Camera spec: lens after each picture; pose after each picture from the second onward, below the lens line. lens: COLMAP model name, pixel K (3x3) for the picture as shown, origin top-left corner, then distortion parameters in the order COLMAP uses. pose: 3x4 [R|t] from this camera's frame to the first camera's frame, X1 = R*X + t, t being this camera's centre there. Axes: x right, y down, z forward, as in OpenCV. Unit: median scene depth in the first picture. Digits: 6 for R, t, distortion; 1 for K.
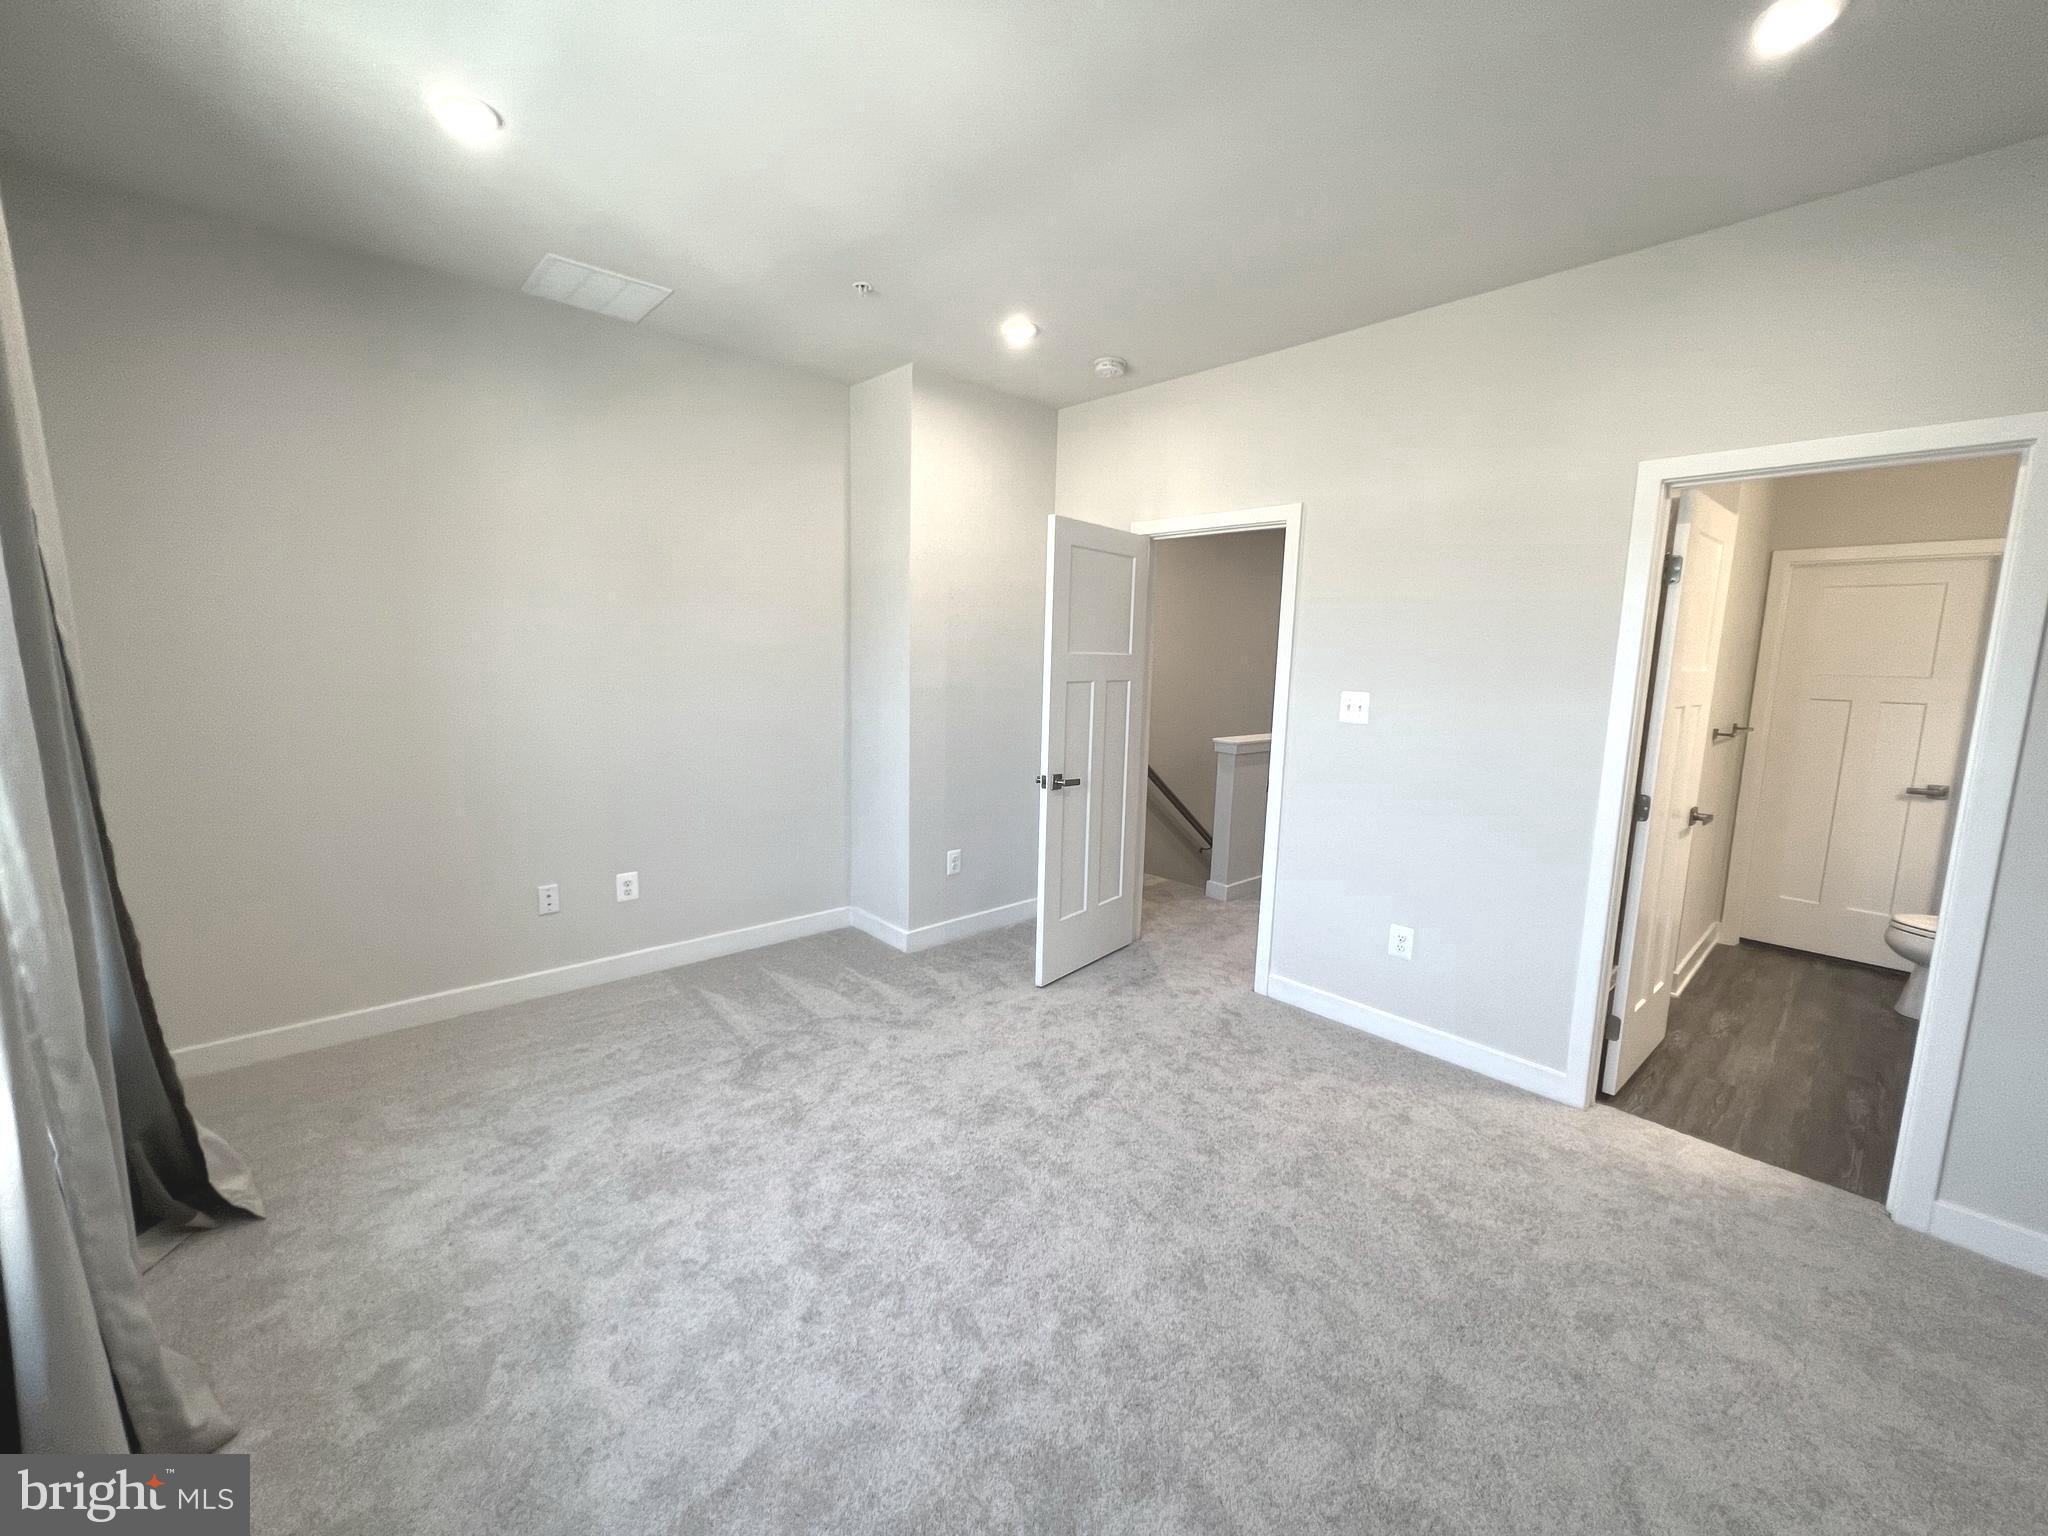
lens RADIAL K [[821.1, 0, 1024.3], [0, 821.1, 764.0], [0, 0, 1]] dist [-0.003144, 0.000702]
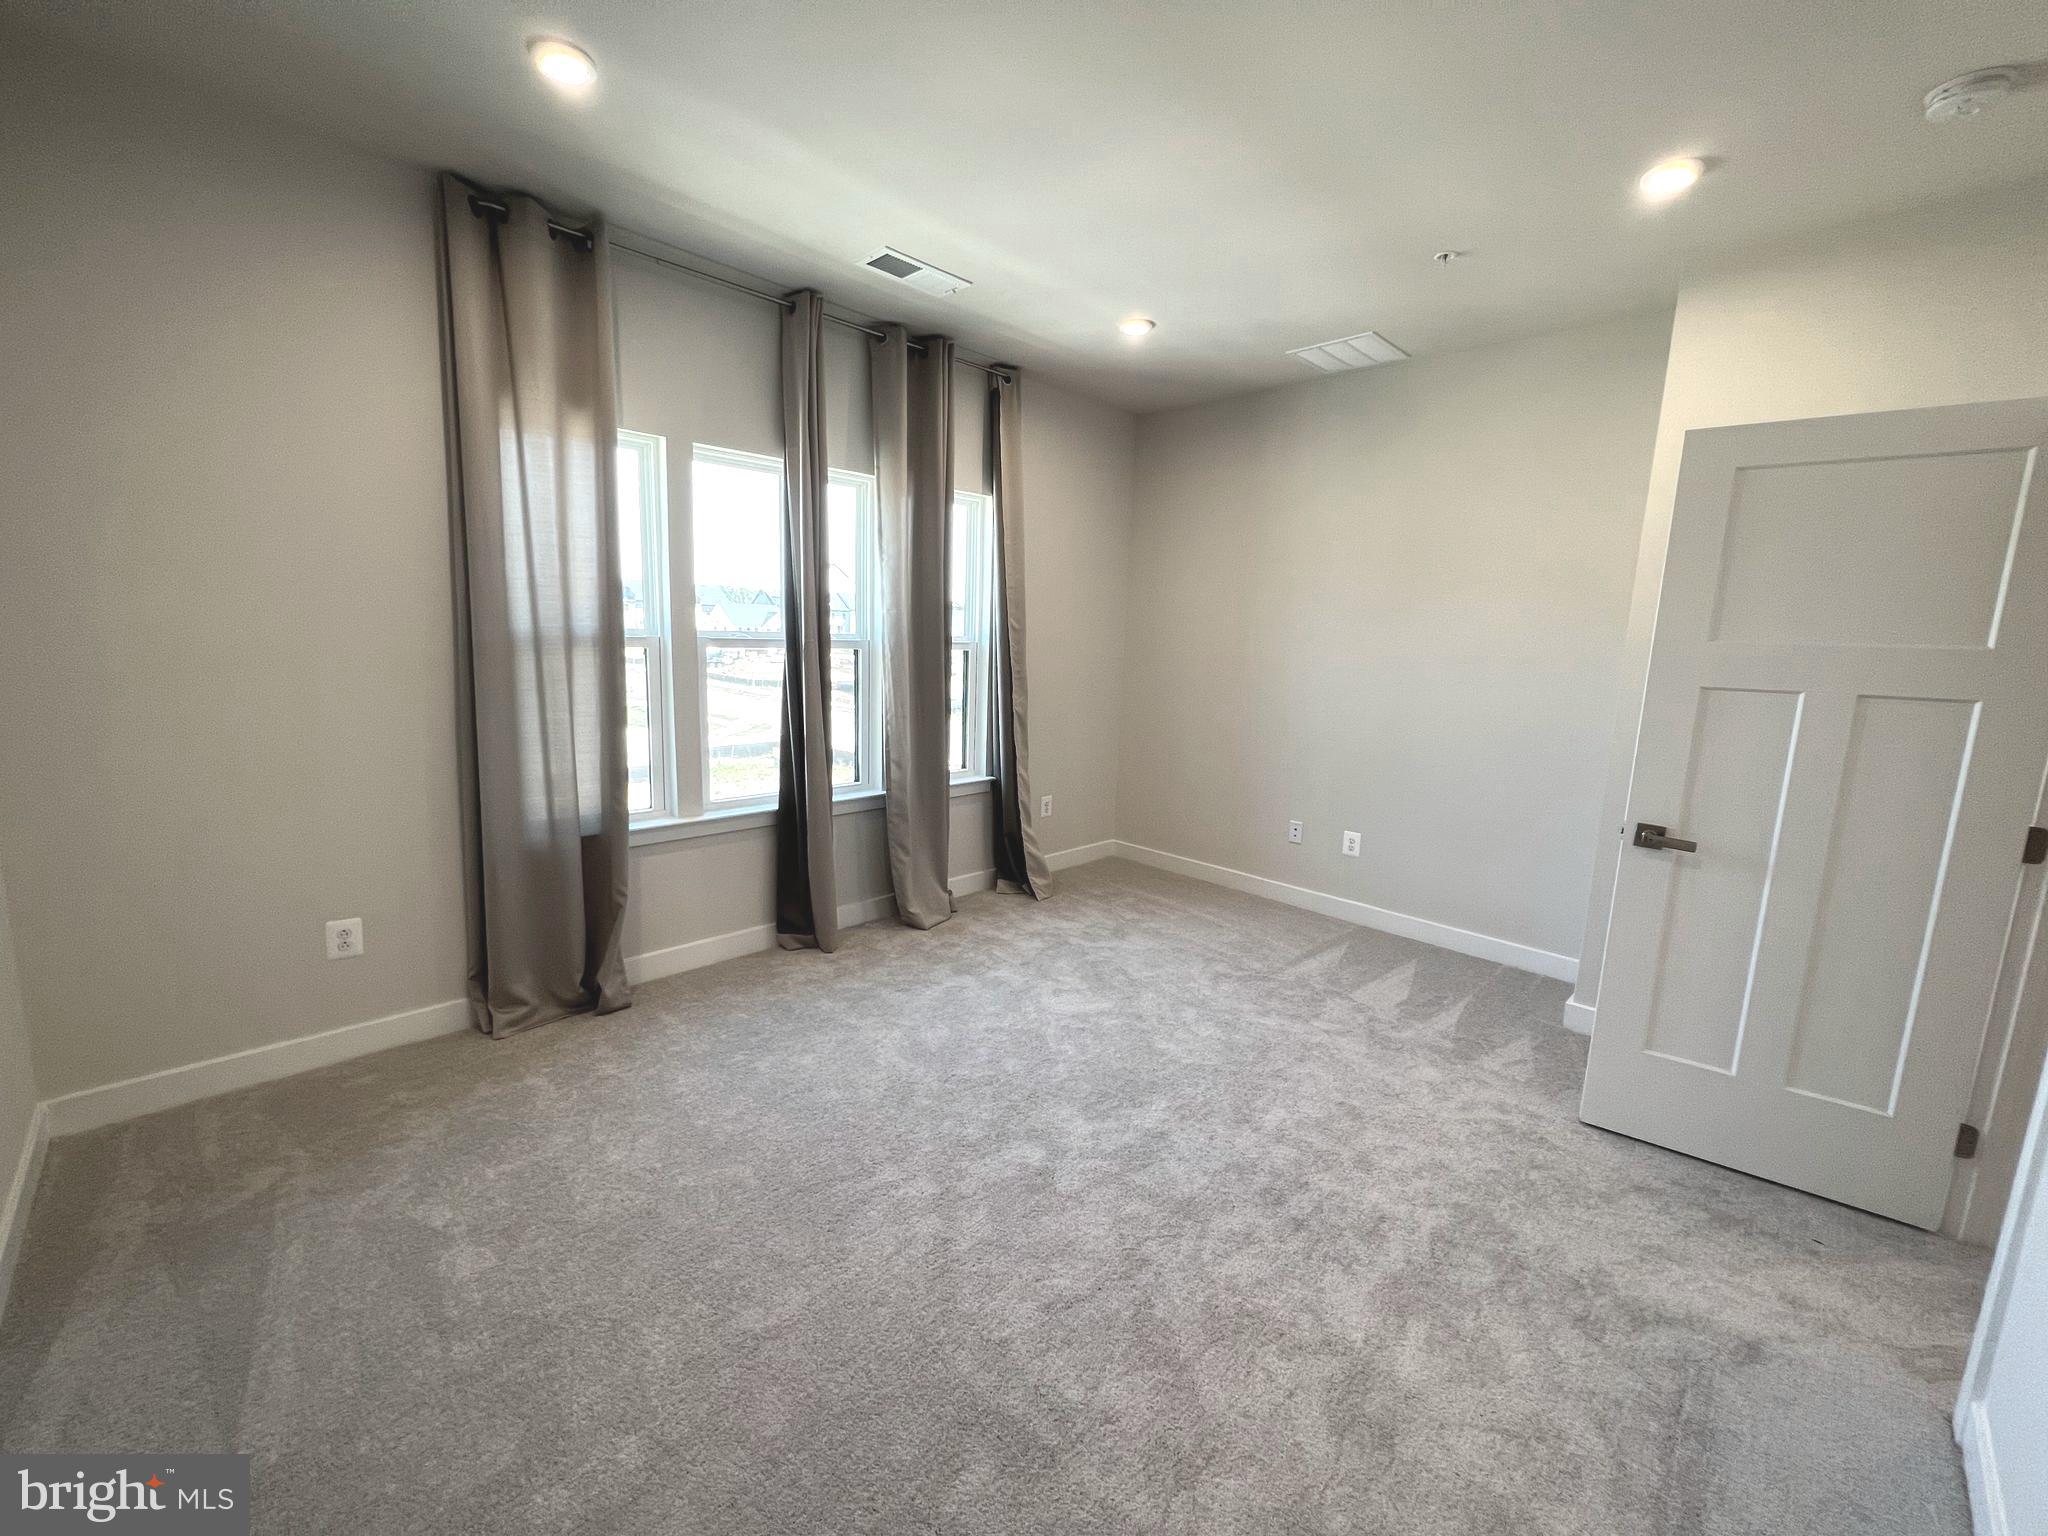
lens RADIAL K [[821.1, 0, 1024.3], [0, 821.1, 764.0], [0, 0, 1]] dist [-0.003144, 0.000702]
pose [[0.034739, 0.134877, -0.990253, 0.731334], [-0.167058, 0.977694, 0.127306, -0.038410], [0.985335, 0.161007, 0.056496, 0.502417]]
